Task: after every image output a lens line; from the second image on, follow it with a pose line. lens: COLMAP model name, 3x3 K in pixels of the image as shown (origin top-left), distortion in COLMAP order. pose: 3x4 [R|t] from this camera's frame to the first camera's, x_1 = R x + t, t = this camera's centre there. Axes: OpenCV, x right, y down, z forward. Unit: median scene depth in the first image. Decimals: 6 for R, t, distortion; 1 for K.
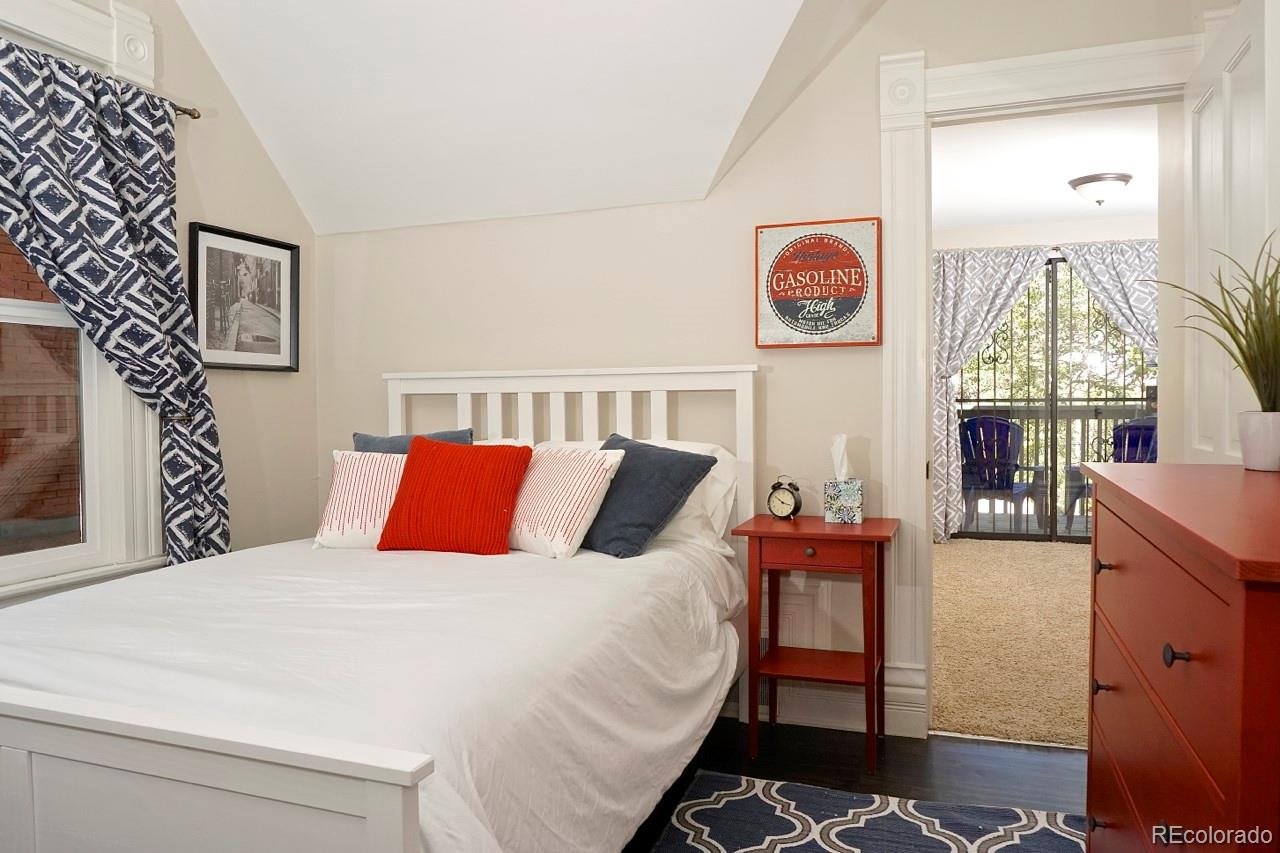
lens RADIAL K [[878.4, 0, 635.4], [0, 878.4, 422.4], [0, 0, 1]] dist [-0.057831, 0.036181]
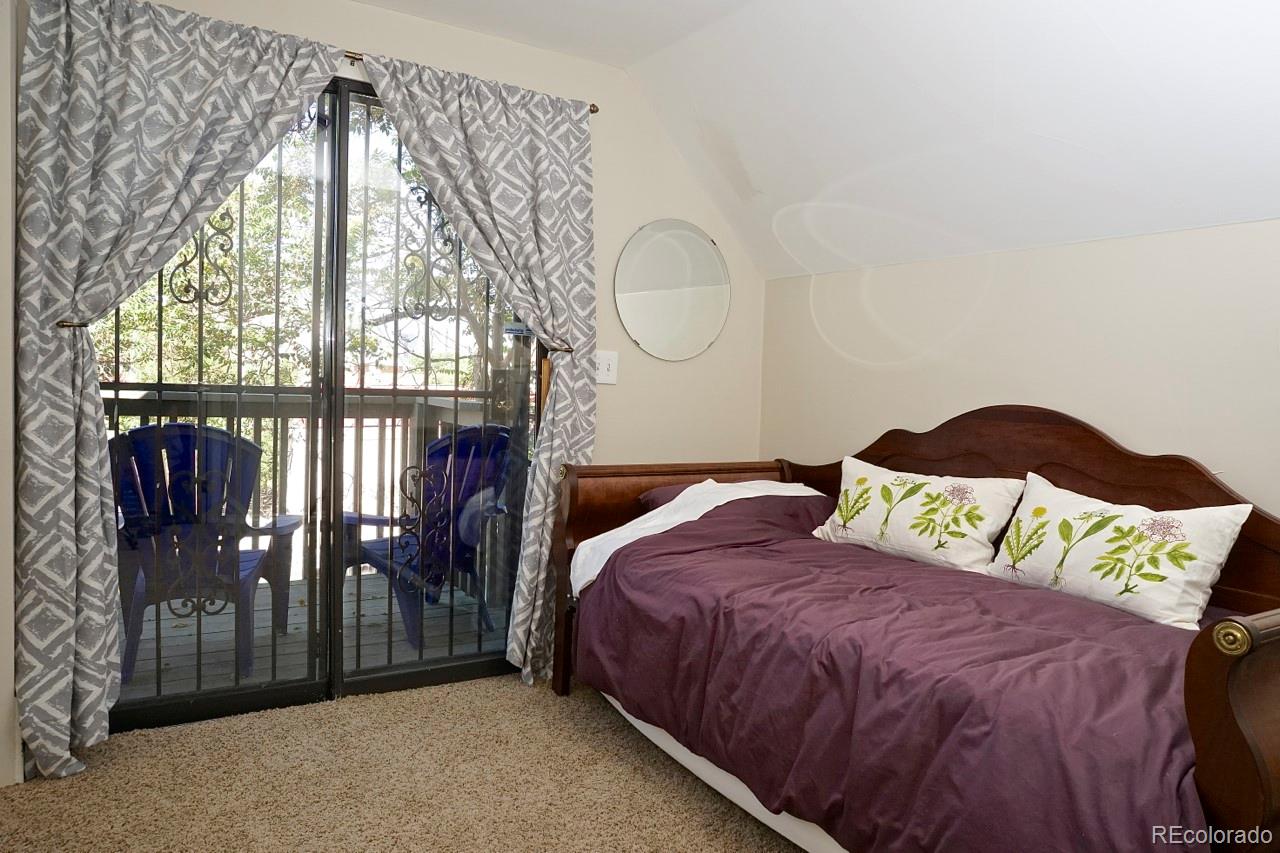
lens RADIAL K [[844.3, 0, 635.8], [0, 844.3, 423.7], [0, 0, 1]] dist [-0.052983, 0.031289]
pose [[0.603968, -0.018680, 0.796790, 0.220717], [-0.025490, 0.998761, 0.042736, -0.031389], [-0.796601, -0.046122, 0.602743, 0.598870]]
